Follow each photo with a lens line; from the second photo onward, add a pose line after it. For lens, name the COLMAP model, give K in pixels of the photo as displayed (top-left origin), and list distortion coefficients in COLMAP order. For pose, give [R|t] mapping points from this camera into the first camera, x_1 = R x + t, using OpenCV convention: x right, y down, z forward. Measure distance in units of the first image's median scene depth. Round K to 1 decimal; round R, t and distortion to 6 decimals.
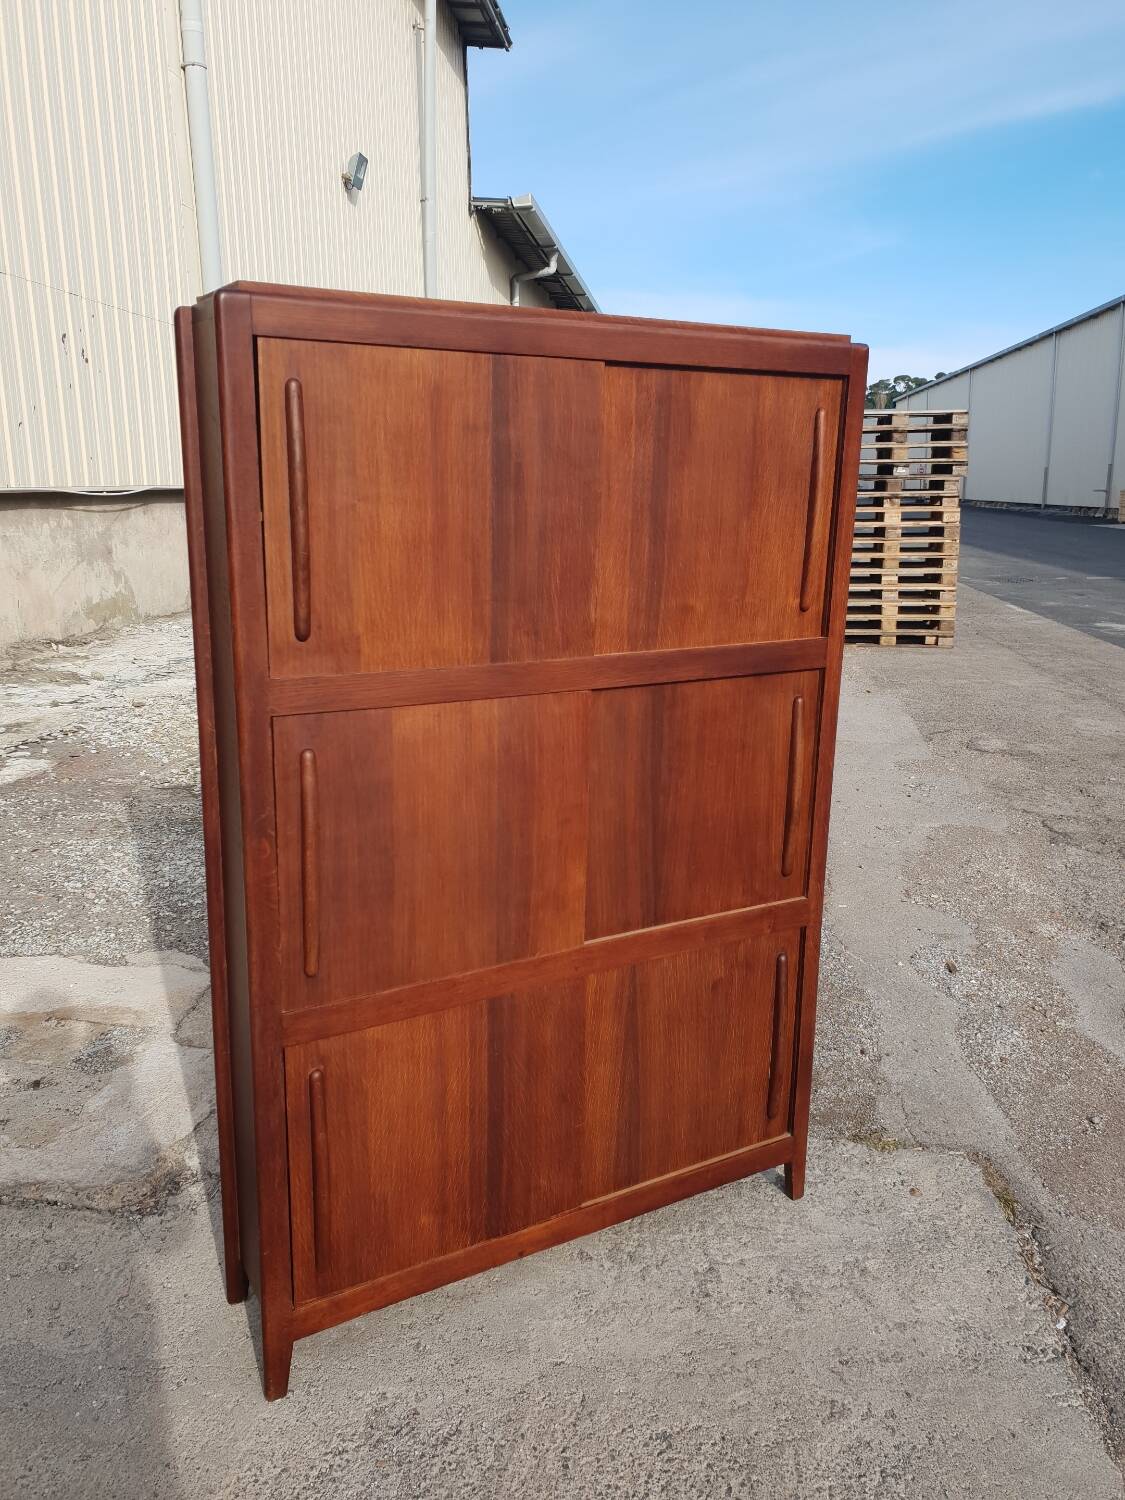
lens RADIAL K [[1171.4, 0, 562.5], [0, 1171.4, 734.2], [0, 0, 1]] dist [0.025721, 0.026814]
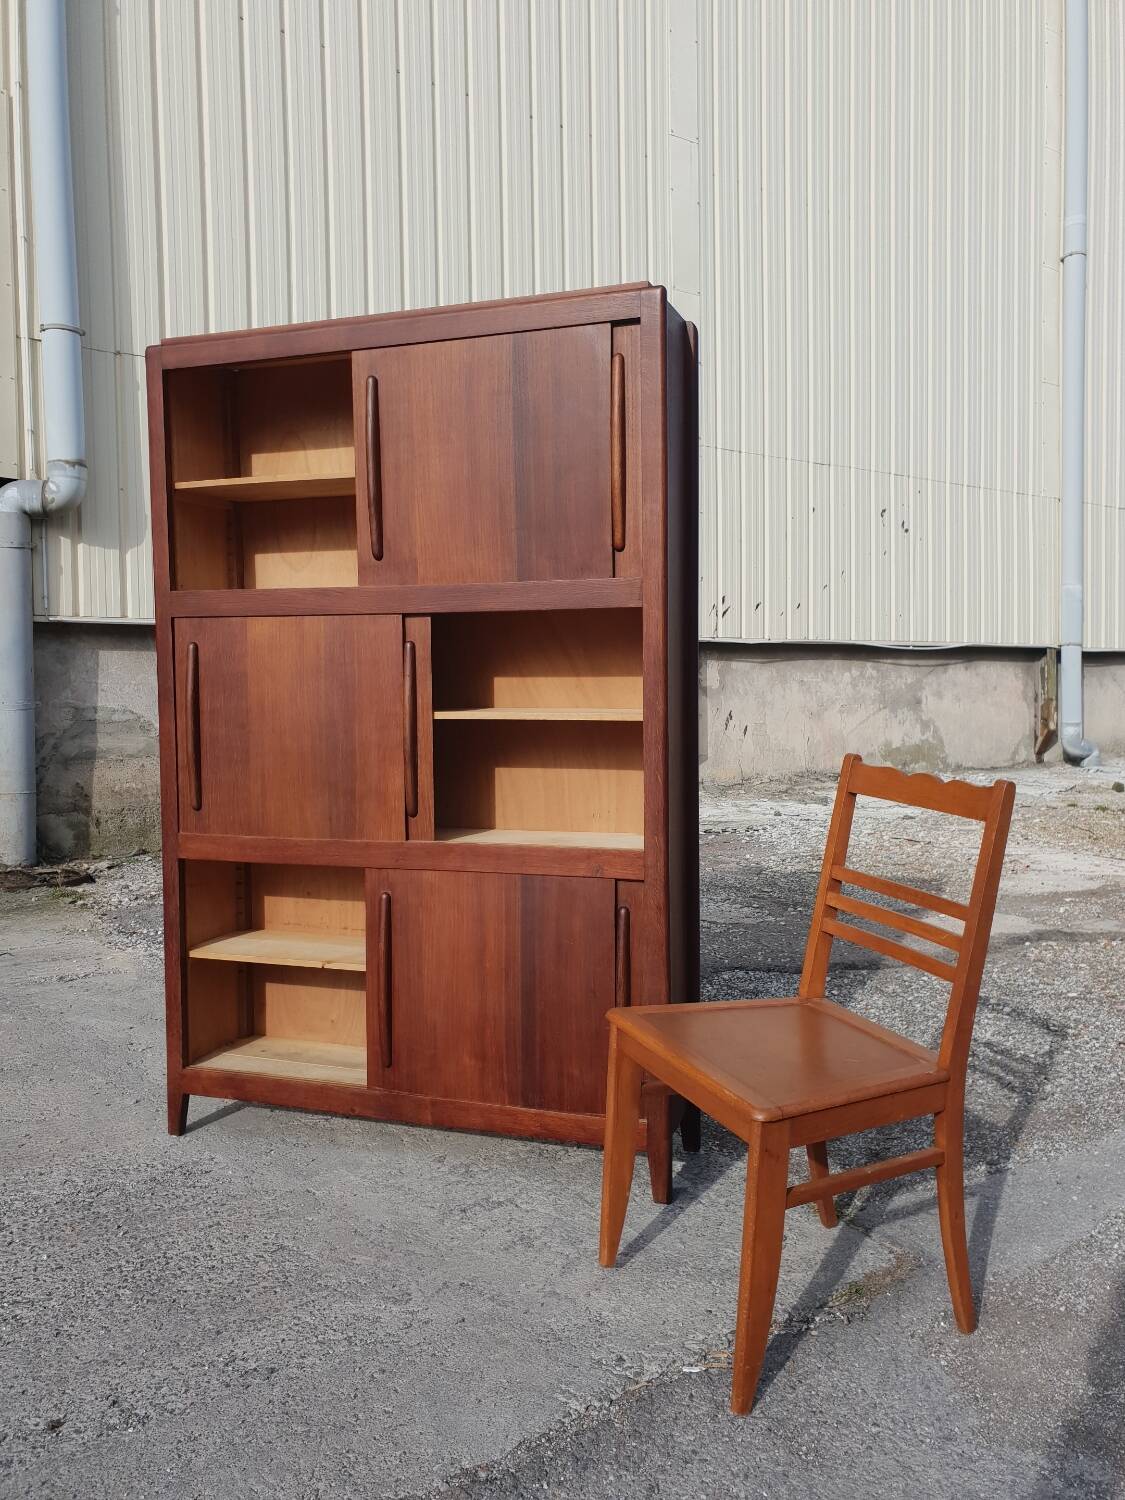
lens RADIAL K [[1166.4, 0, 561.8], [0, 1166.4, 738.3], [0, 0, 1]] dist [0.029354, 0.002262]
pose [[0.661177, 0.022604, -0.749889, 0.835576], [-0.150149, 0.983310, -0.102746, 0.149126], [0.735051, 0.180529, 0.653536, 0.294534]]
